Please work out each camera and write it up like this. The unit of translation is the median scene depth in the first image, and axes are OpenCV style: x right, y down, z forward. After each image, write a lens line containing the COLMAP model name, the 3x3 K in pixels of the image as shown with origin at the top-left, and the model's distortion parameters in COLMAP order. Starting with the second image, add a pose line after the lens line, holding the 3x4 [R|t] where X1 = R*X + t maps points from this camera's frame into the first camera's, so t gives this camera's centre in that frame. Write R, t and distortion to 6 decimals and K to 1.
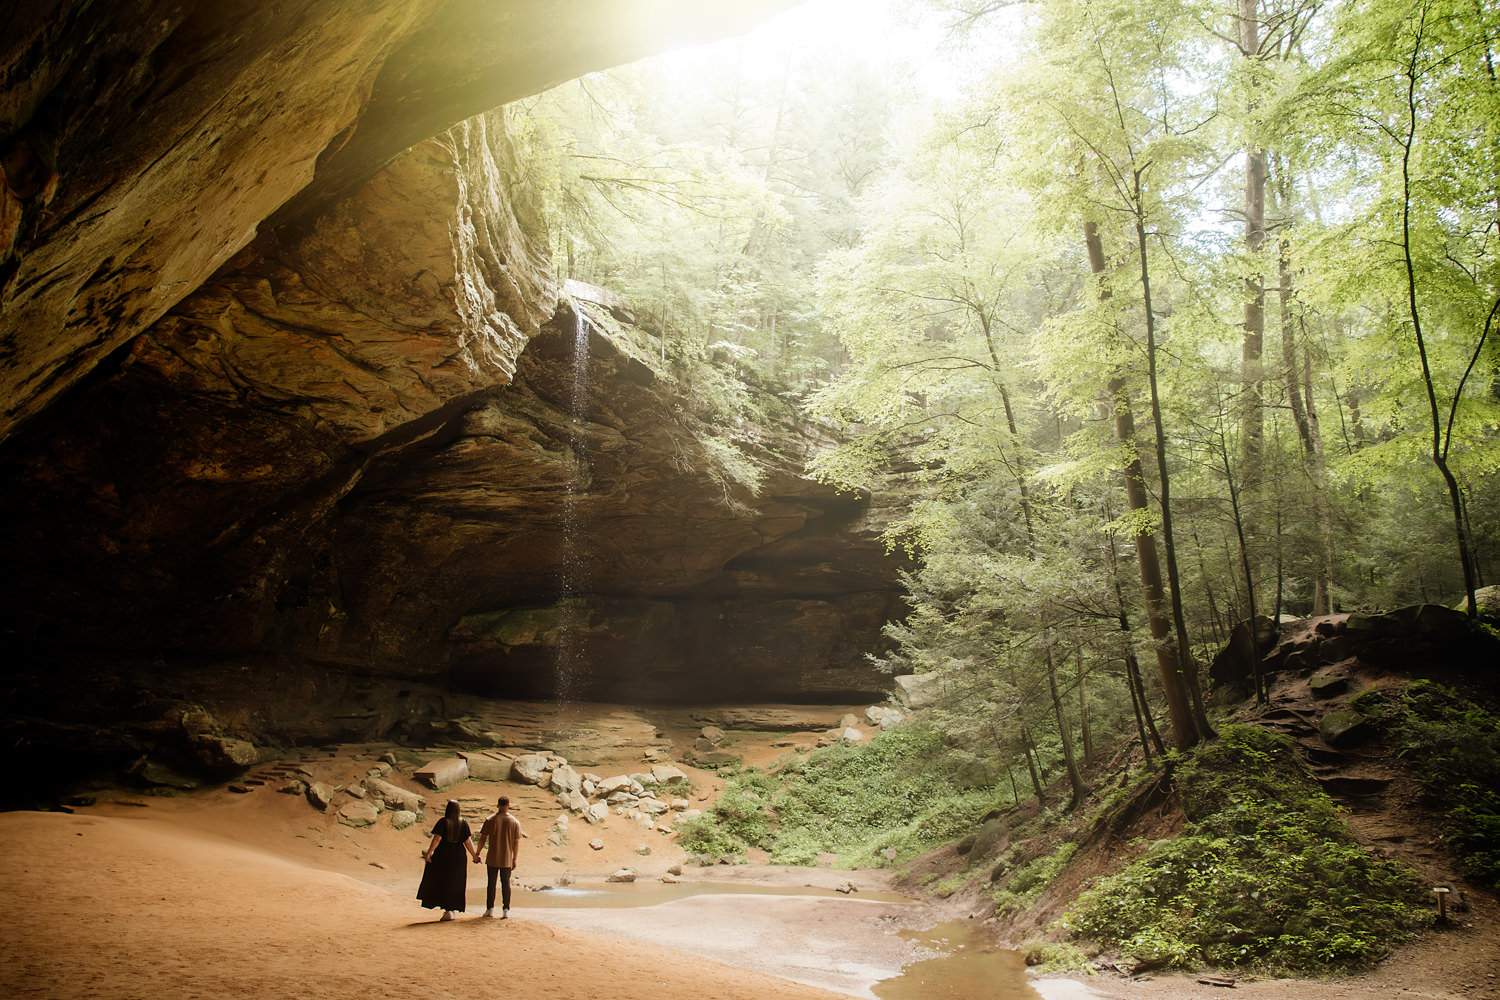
lens RADIAL K [[1200.0, 0, 747.3], [0, 1200.0, 500.9], [0, 0, 1]] dist [-0.149856, 0.088006]
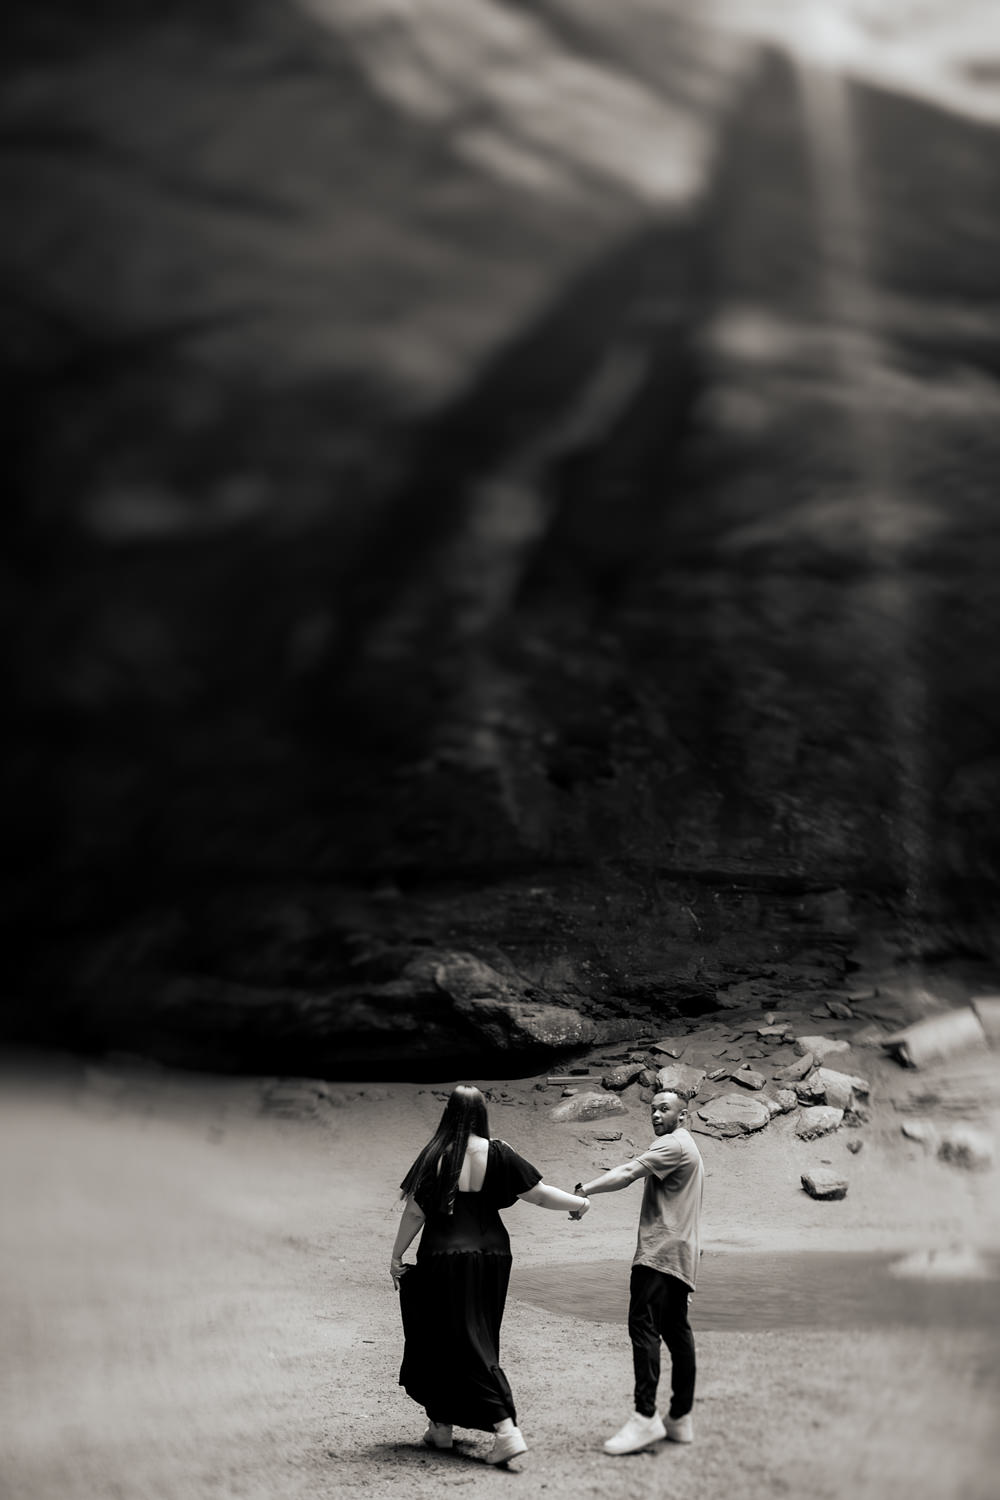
lens RADIAL K [[1200.0, 0, 500.1], [0, 1200.0, 753.4], [0, 0, 1]] dist [-0.149856, 0.088006]
pose [[0.632101, -0.245925, -0.734827, 0.053052], [0.186037, 0.968729, -0.164175, 0.175586], [0.752223, -0.032930, 0.658085, 0.565962]]
